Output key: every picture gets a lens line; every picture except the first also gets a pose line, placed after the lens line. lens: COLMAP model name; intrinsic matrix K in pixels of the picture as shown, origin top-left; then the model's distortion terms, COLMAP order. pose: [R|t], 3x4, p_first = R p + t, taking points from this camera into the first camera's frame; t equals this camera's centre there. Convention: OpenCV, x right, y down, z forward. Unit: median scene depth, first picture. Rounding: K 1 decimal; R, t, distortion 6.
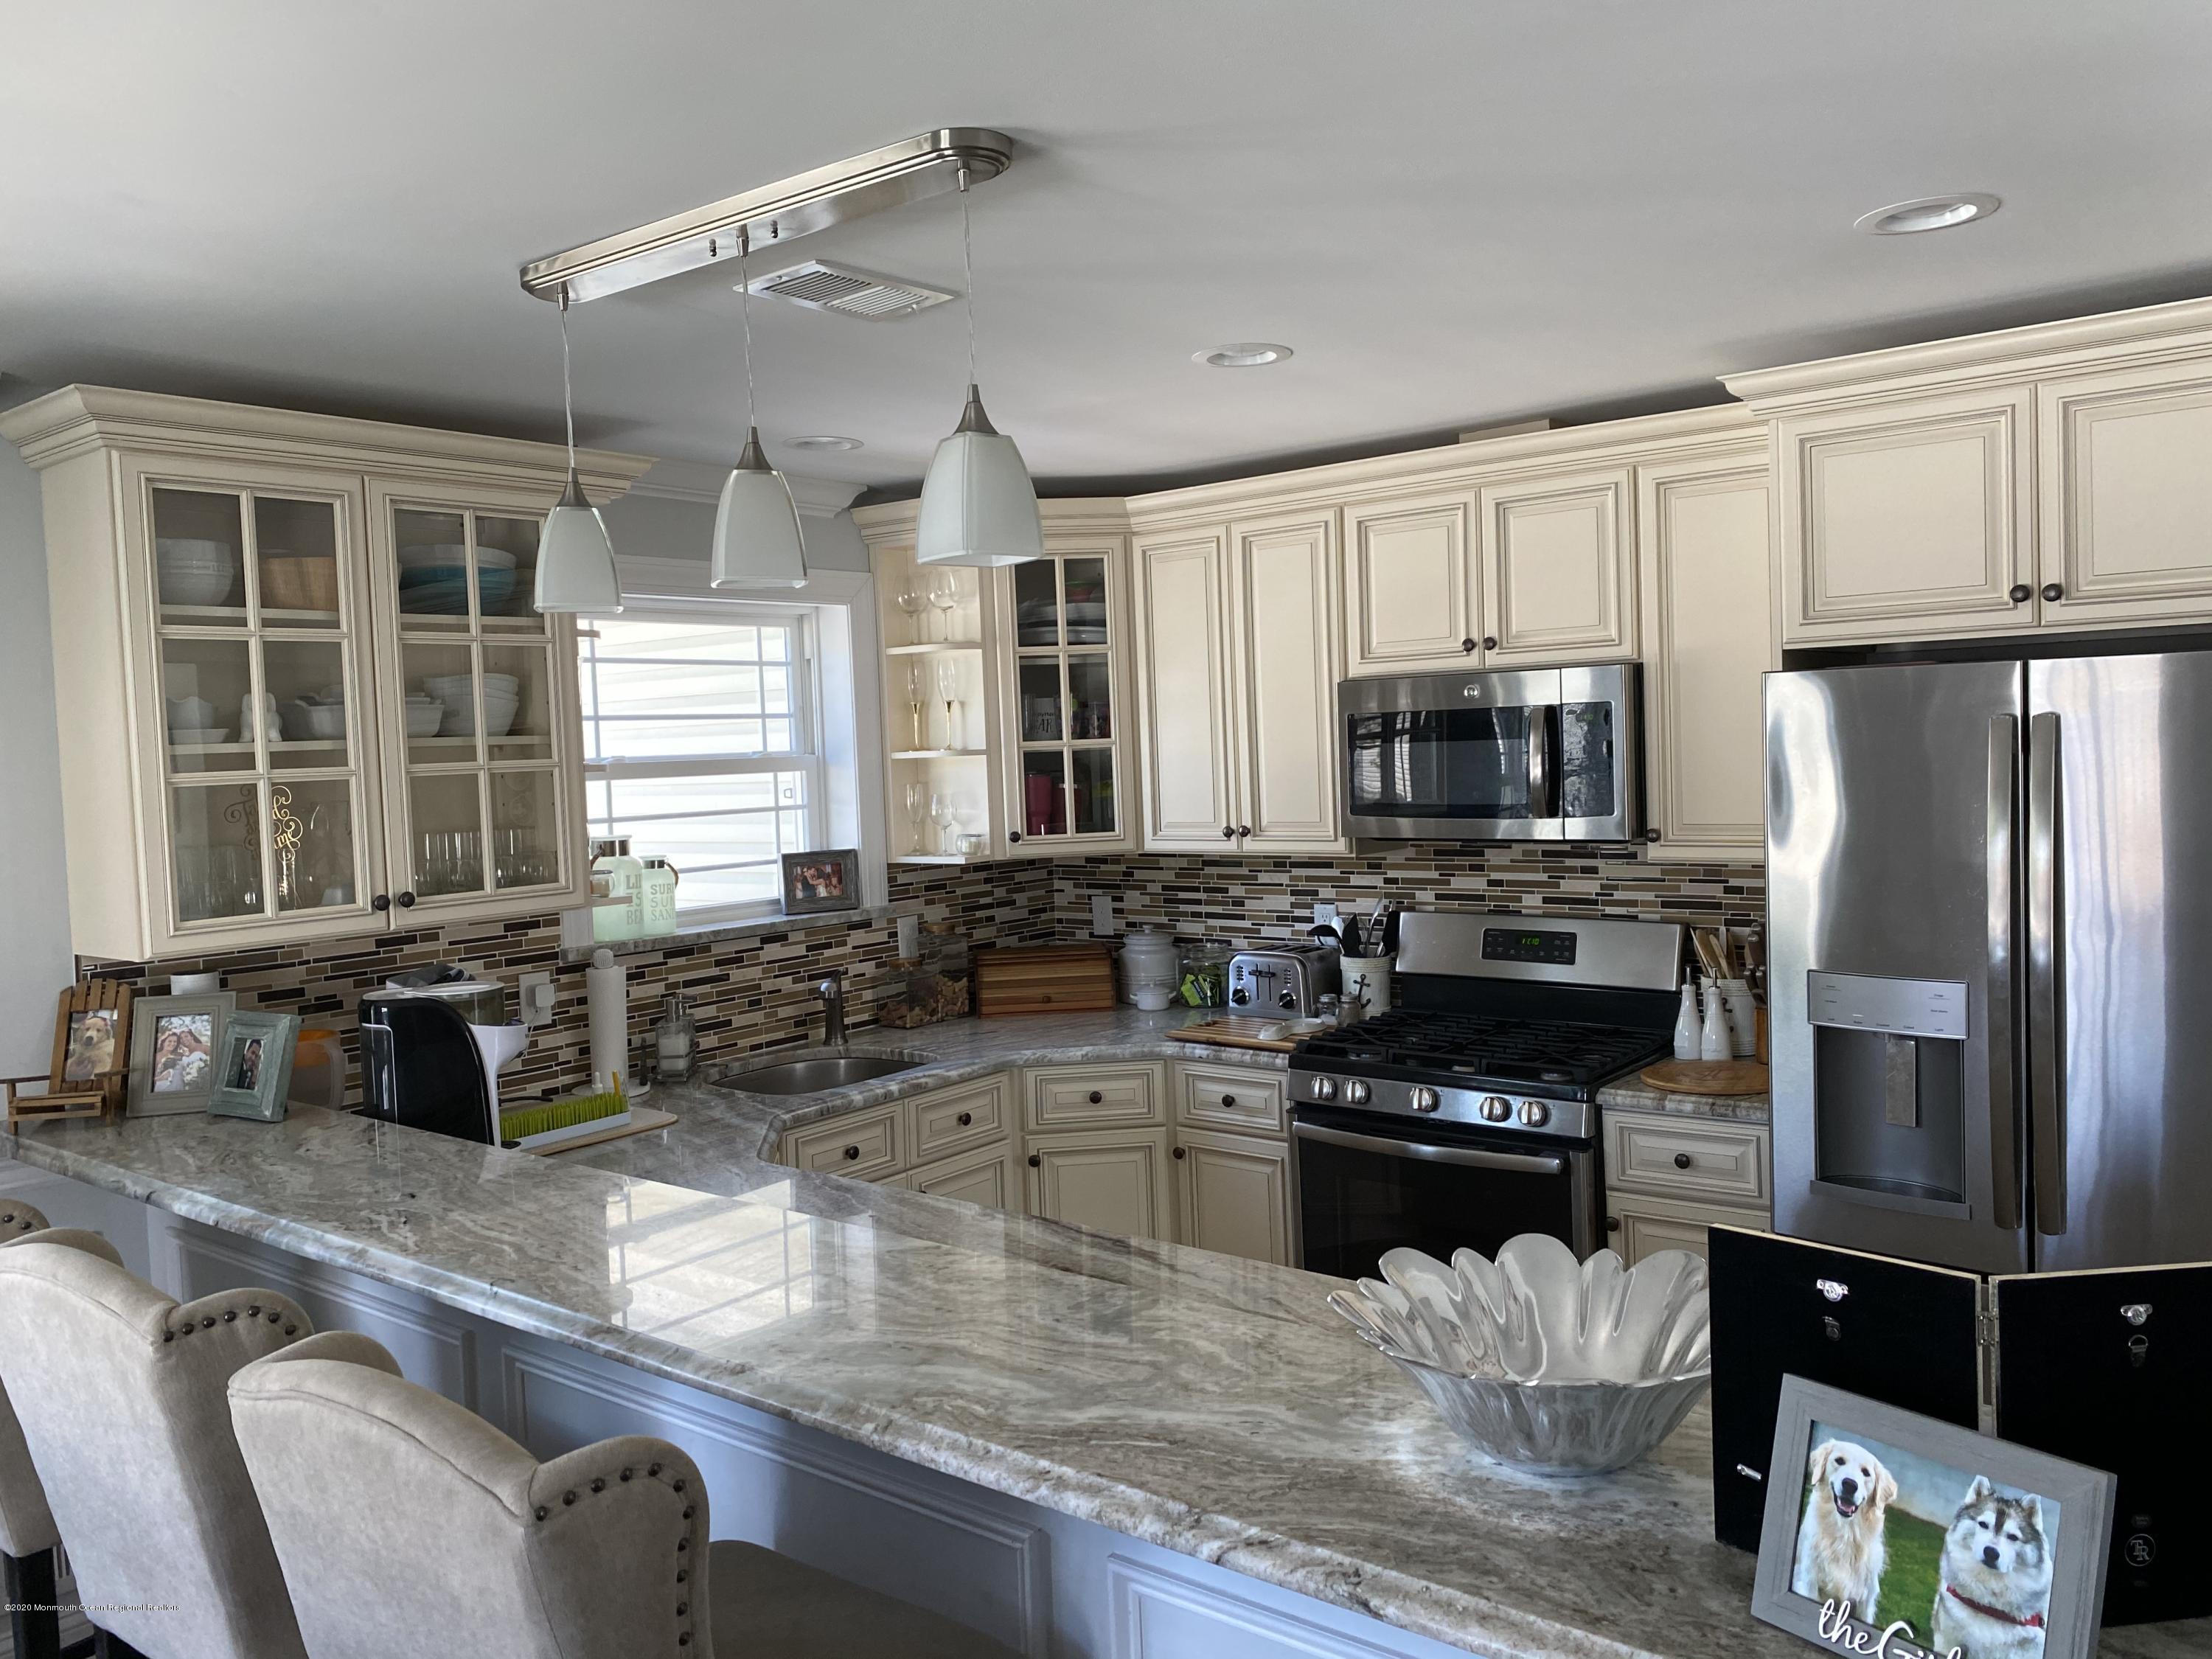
lens RADIAL K [[1676.5, 0, 1100.0], [0, 1676.5, 815.6], [0, 0, 1]] dist [0.063817, -0.003814]
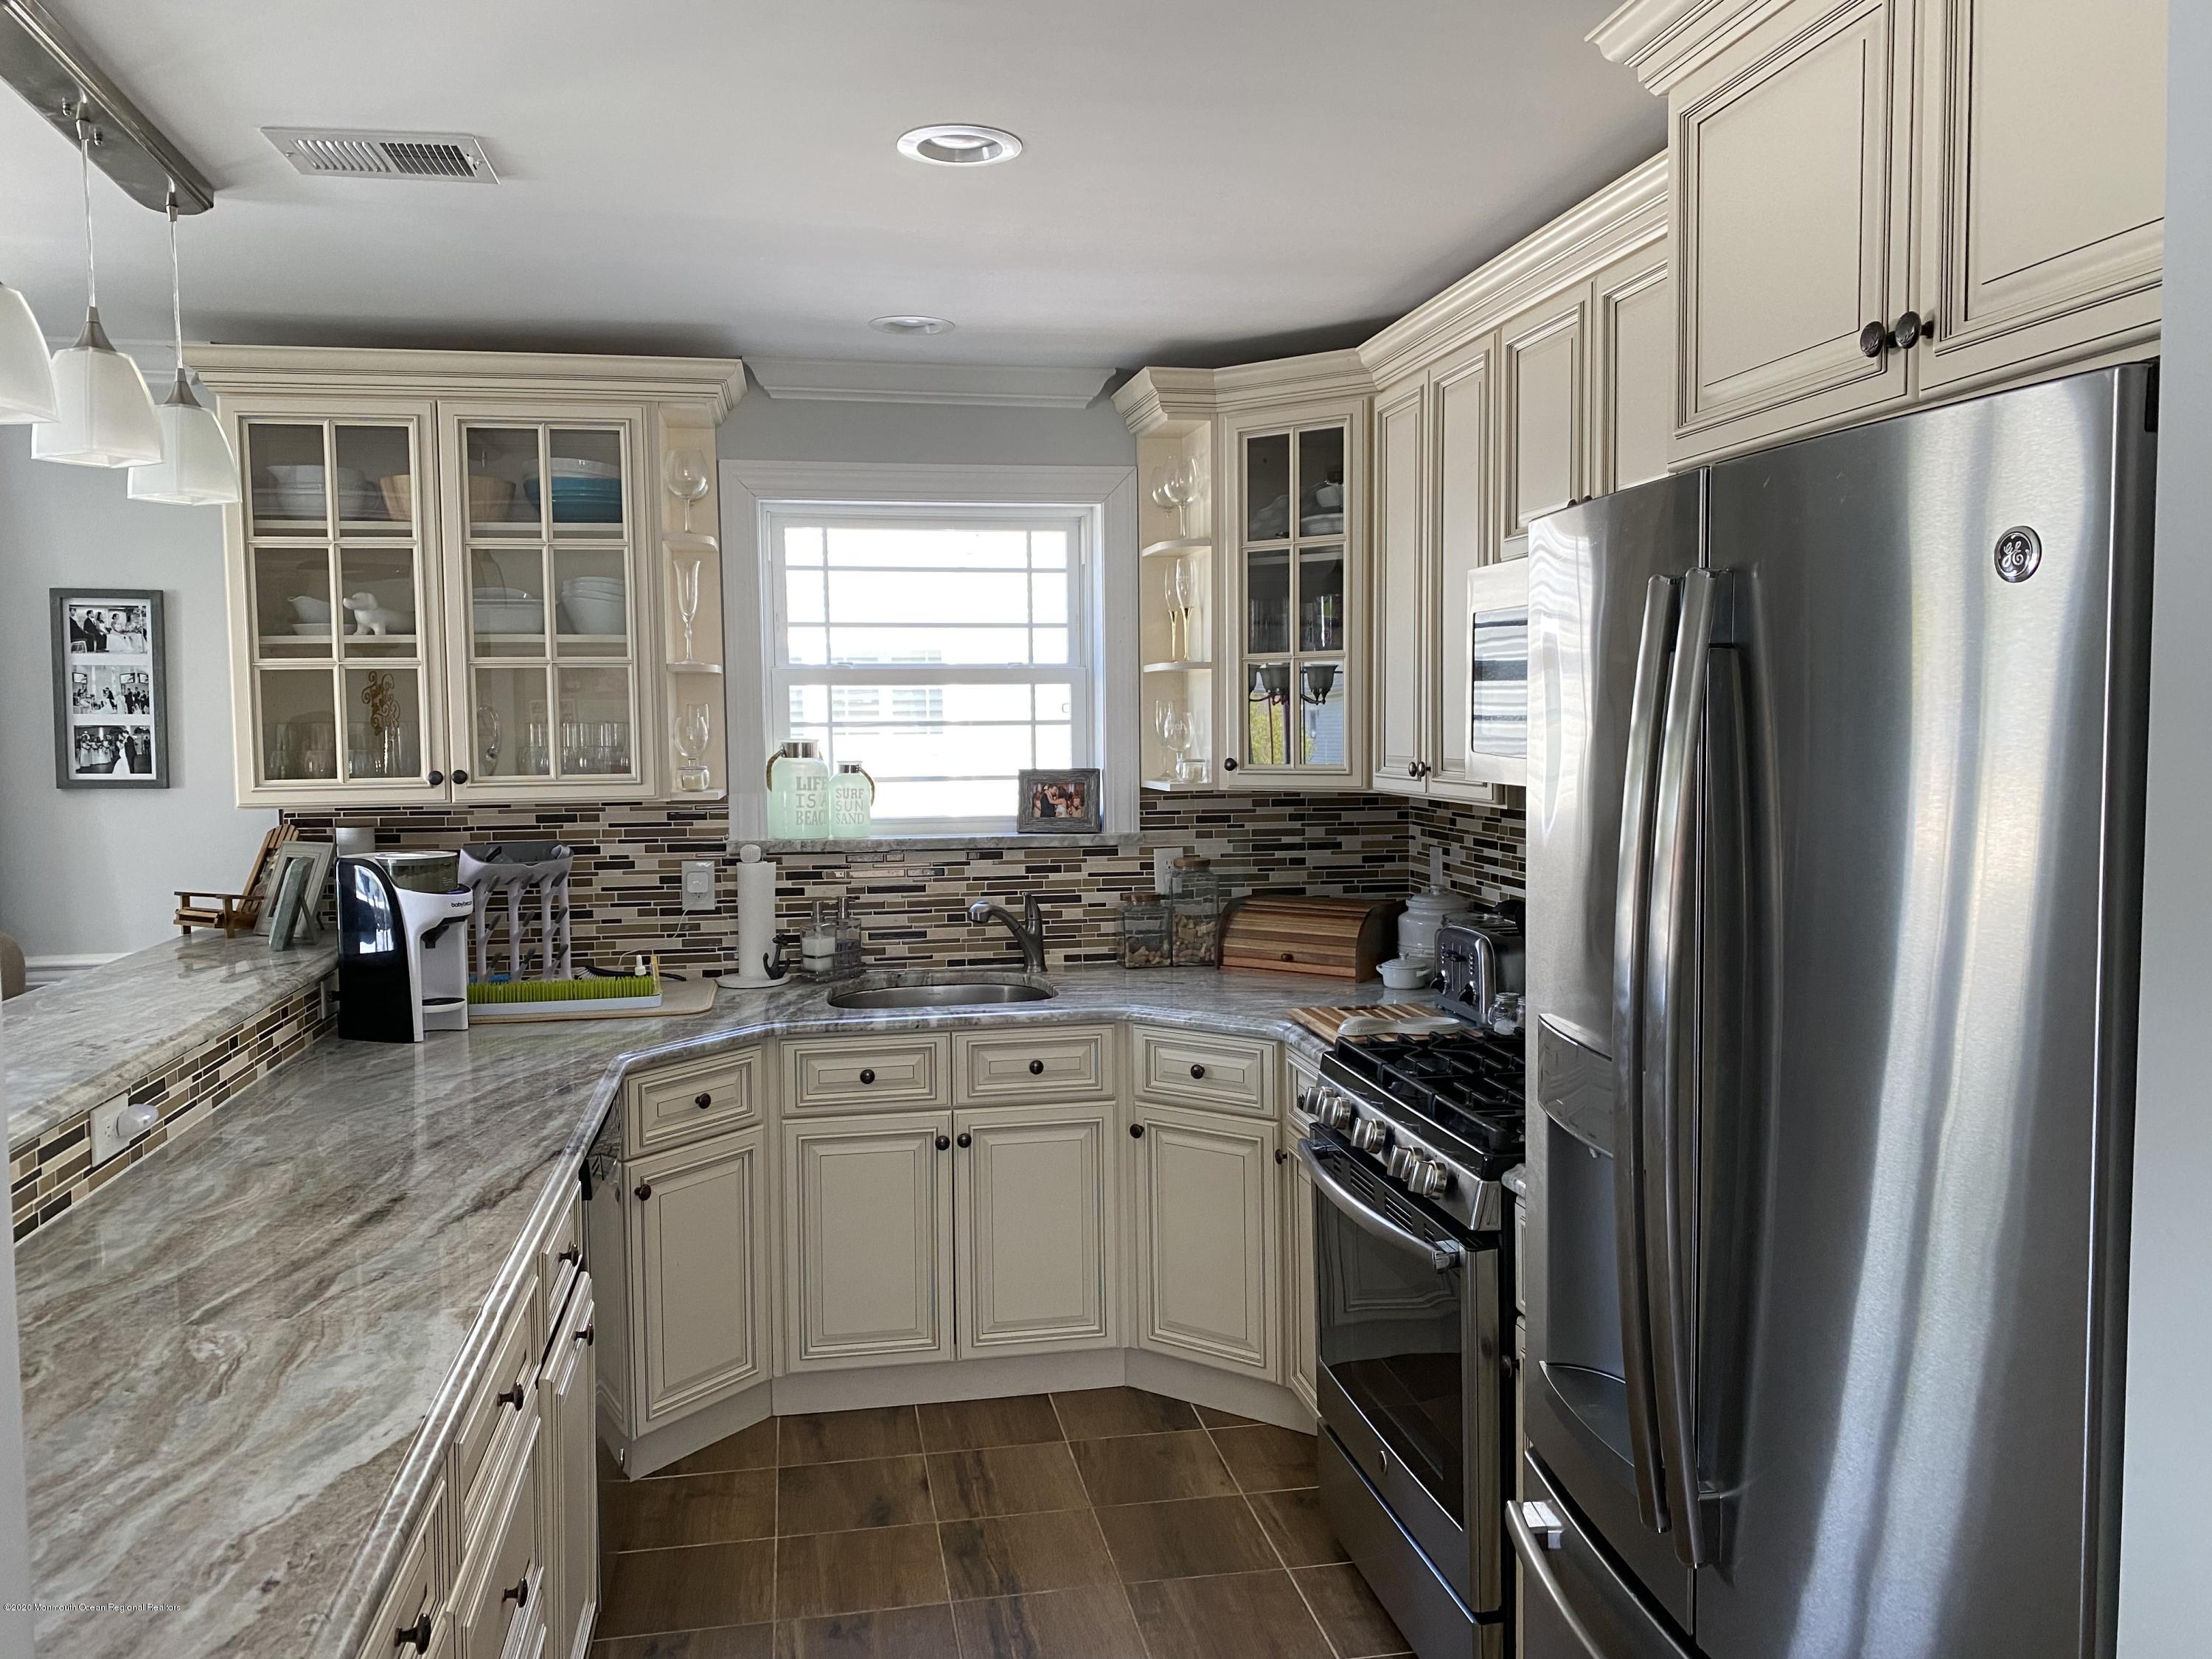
lens RADIAL K [[1676.5, 0, 1100.4], [0, 1676.5, 842.2], [0, 0, 1]] dist [0.063817, -0.003814]
pose [[0.751627, 0.079943, -0.654726, 0.483396], [-0.046869, 0.996592, 0.067879, -0.002926], [0.657921, -0.020333, 0.752812, 0.314903]]
